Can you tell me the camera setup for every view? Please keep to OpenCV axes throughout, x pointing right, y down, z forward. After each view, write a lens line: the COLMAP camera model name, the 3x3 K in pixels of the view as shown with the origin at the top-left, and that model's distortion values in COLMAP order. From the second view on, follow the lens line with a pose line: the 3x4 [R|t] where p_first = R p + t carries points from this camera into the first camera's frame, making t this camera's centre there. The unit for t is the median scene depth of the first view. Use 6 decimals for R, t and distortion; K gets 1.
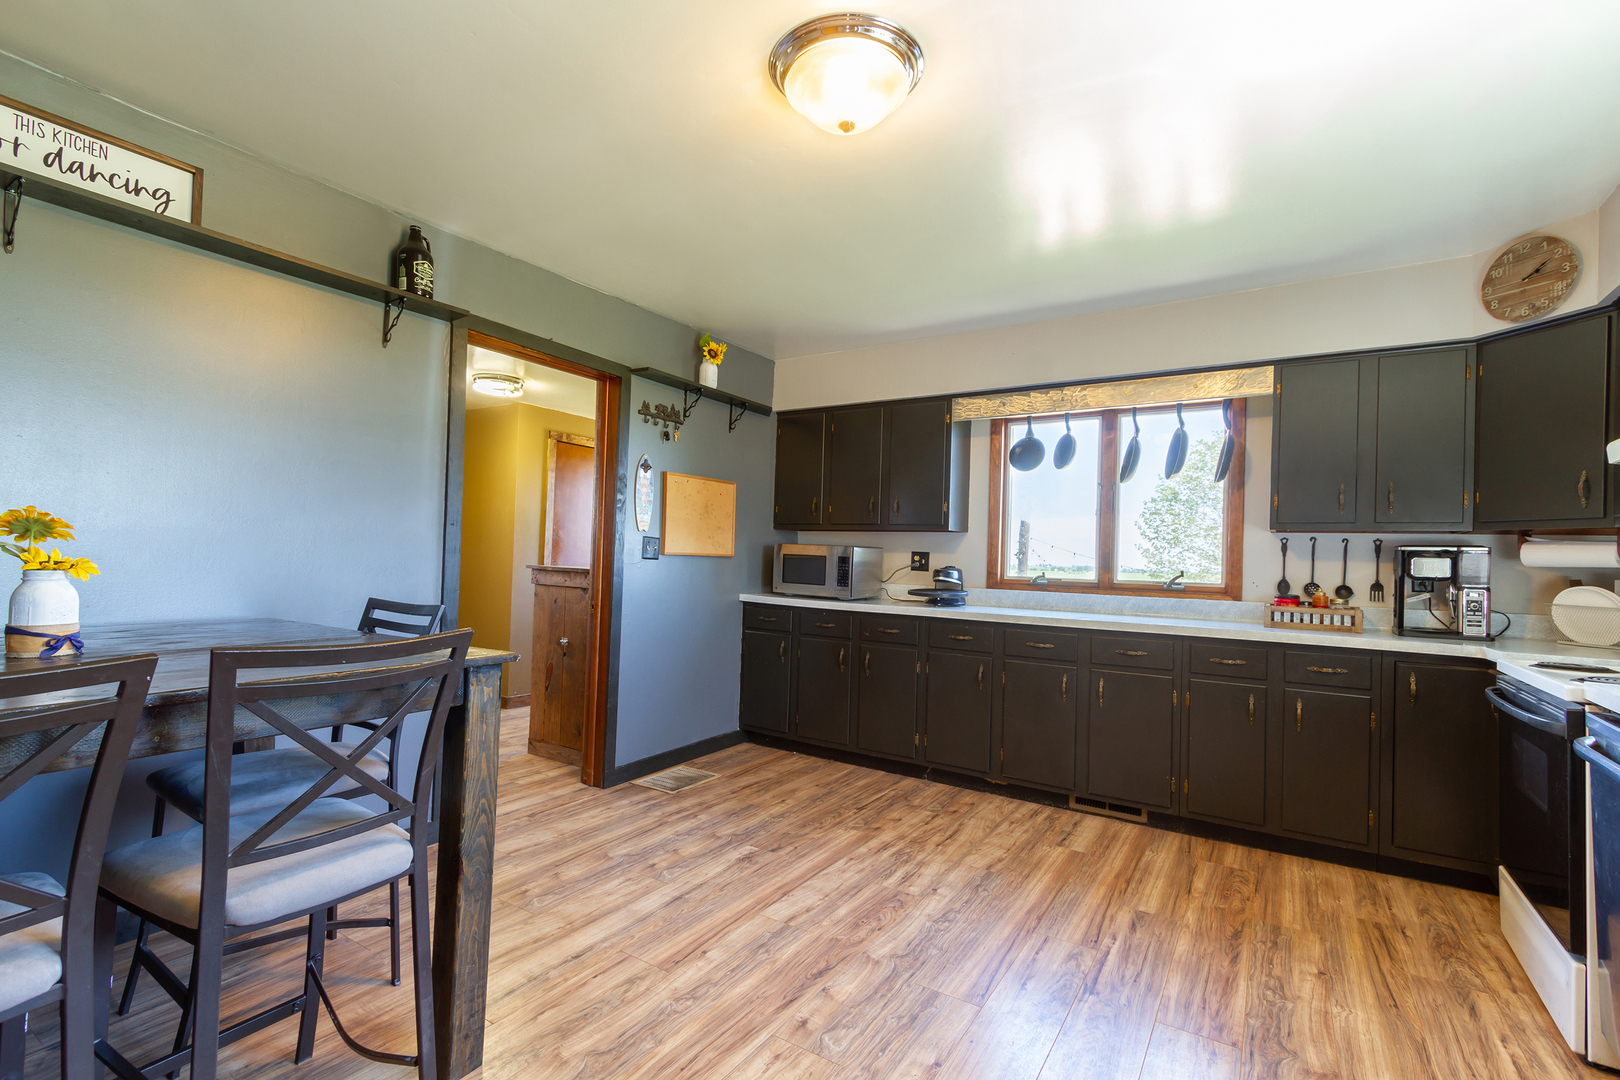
lens RADIAL K [[737.7, 0, 801.4], [0, 737.7, 552.0], [0, 0, 1]] dist [0.002901, -0.000943]
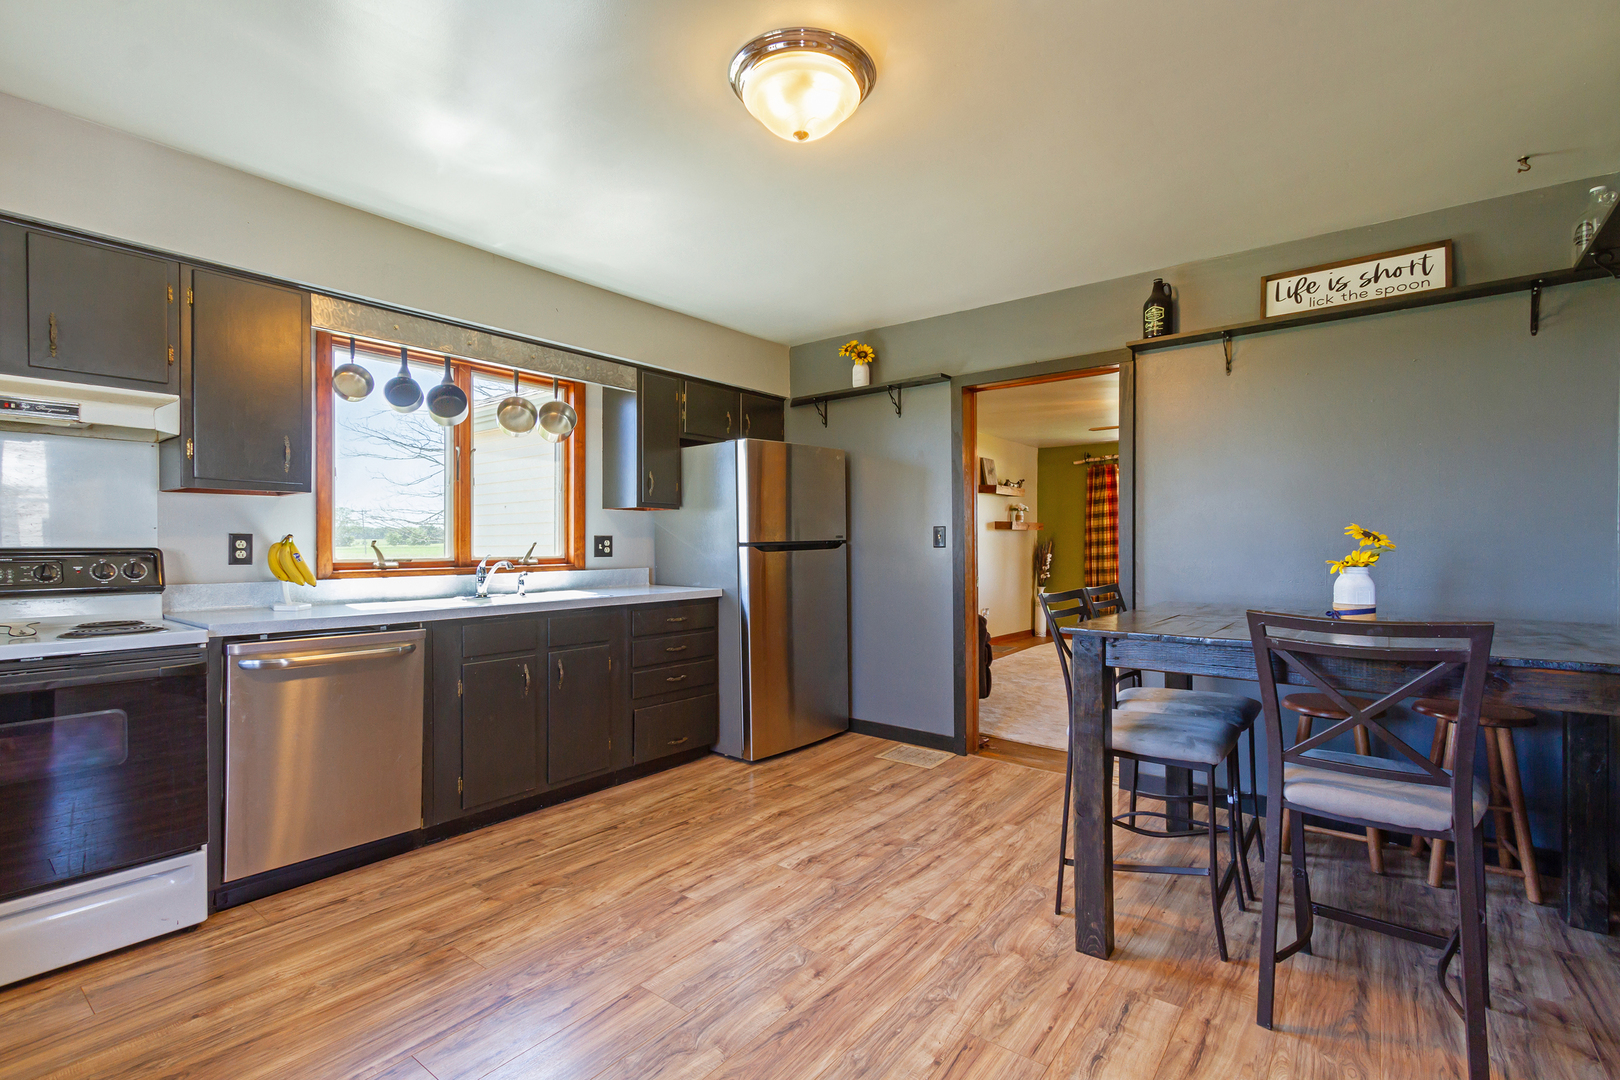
lens RADIAL K [[737.7, 0, 801.4], [0, 737.7, 552.0], [0, 0, 1]] dist [0.002901, -0.000943]
pose [[-0.995228, -0.028935, 0.093187, -0.042106], [-0.029097, 0.999577, -0.000382, 0.016719], [-0.093137, -0.003091, -0.995649, 1.564994]]
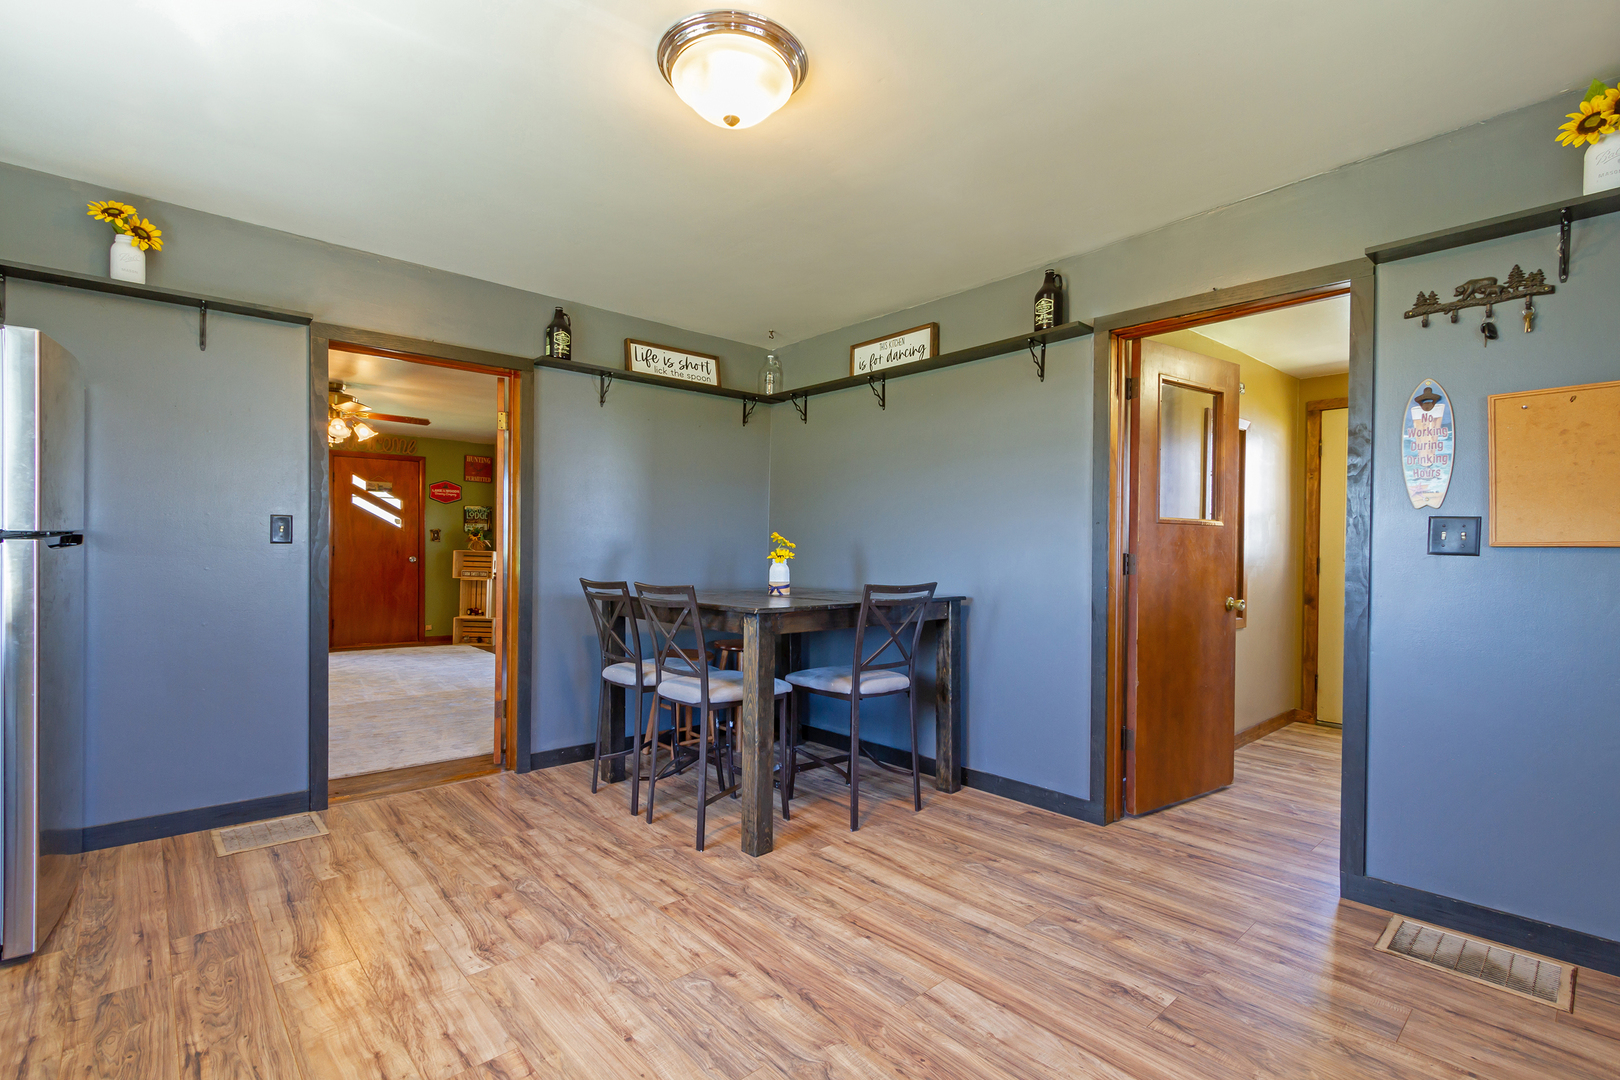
lens RADIAL K [[737.7, 0, 801.4], [0, 737.7, 552.0], [0, 0, 1]] dist [0.002901, -0.000943]
pose [[-0.265636, -0.026275, -0.963715, 0.771805], [-0.004772, 0.999652, -0.025939, 0.039246], [0.964061, -0.002292, -0.265669, 1.041765]]
